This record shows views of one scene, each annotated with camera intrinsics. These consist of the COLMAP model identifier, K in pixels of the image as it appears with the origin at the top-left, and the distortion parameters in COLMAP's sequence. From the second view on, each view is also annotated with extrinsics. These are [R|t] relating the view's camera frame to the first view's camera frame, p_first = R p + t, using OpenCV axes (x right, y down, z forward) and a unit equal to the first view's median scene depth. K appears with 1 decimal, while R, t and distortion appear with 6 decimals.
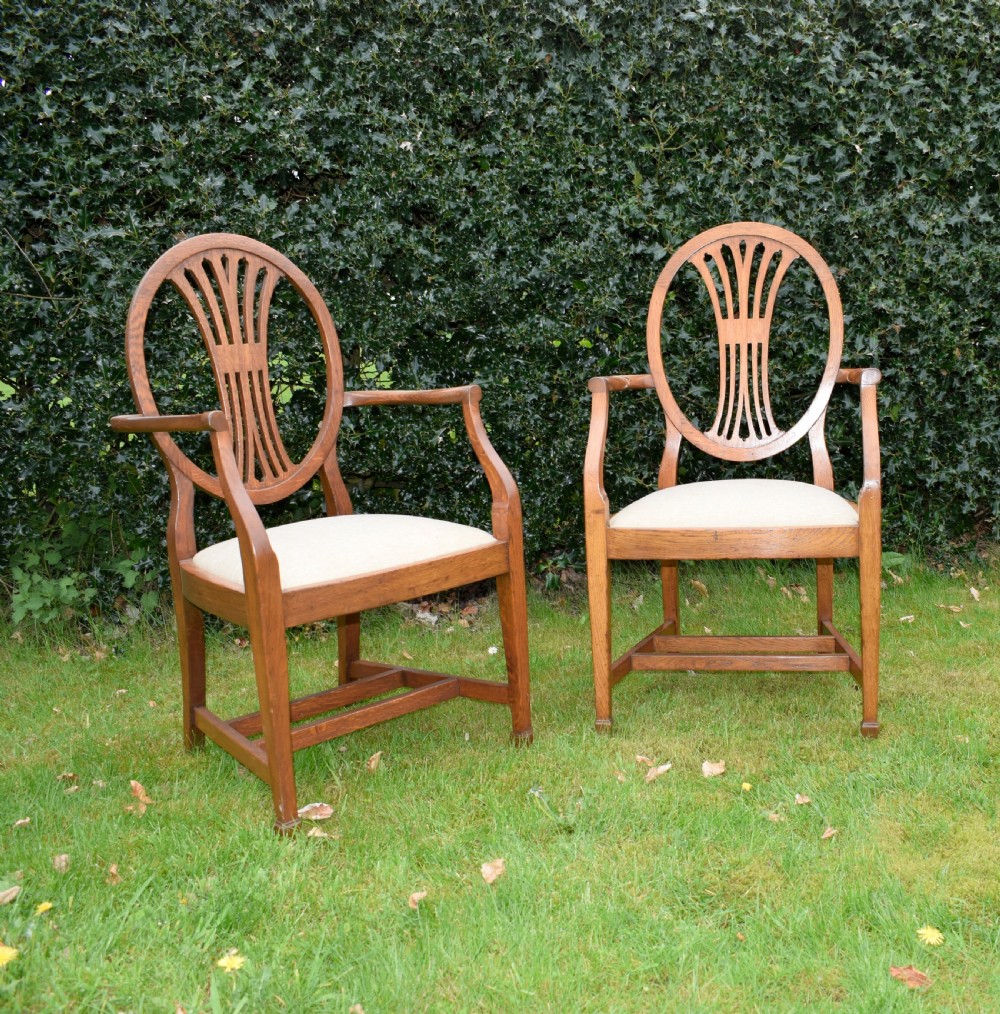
lens RADIAL K [[1194.0, 0, 641.1], [0, 1194.0, 521.9], [0, 0, 1]] dist [-0.024371, 0.033202]
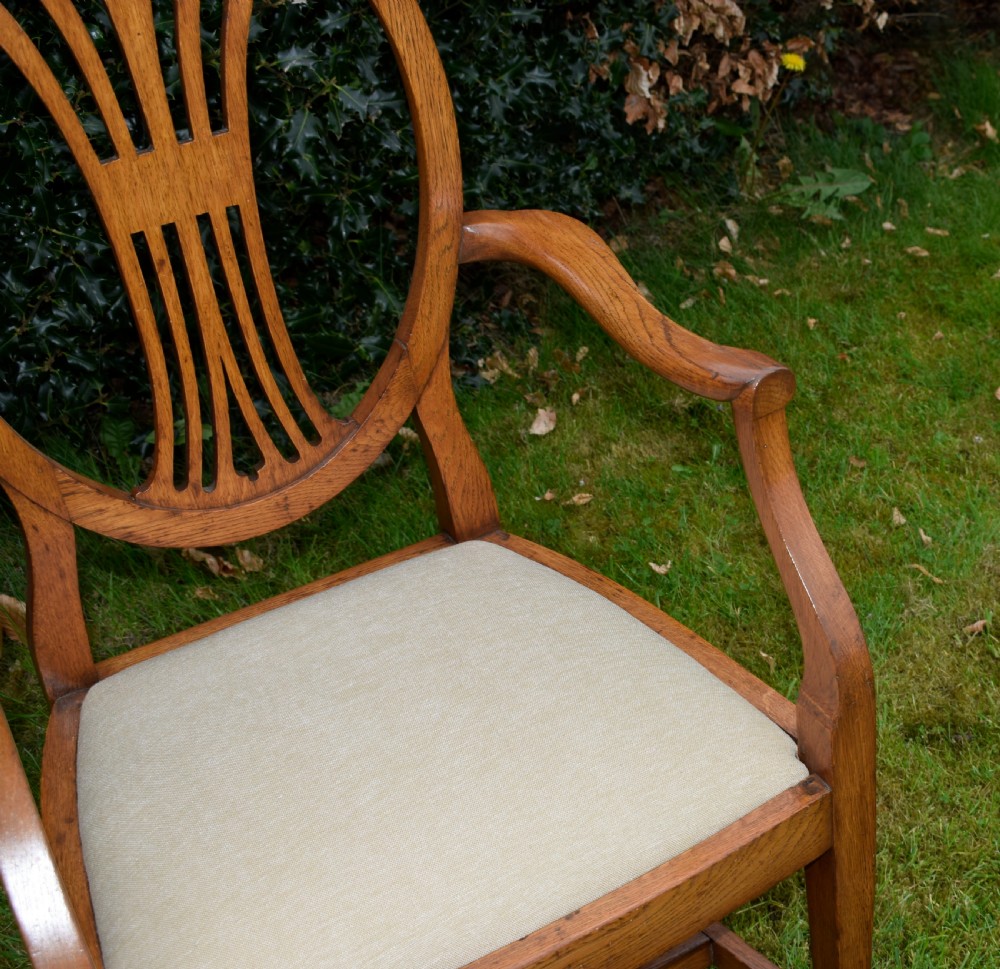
lens RADIAL K [[1767.4, 0, 749.7], [0, 1767.4, 487.5], [0, 0, 1]] dist [-0.020905, -0.030940]
pose [[0.747445, -0.366468, 0.554100, -0.094723], [0.117155, 0.893723, 0.433051, -0.275358], [-0.653912, -0.258766, 0.710943, 0.529827]]
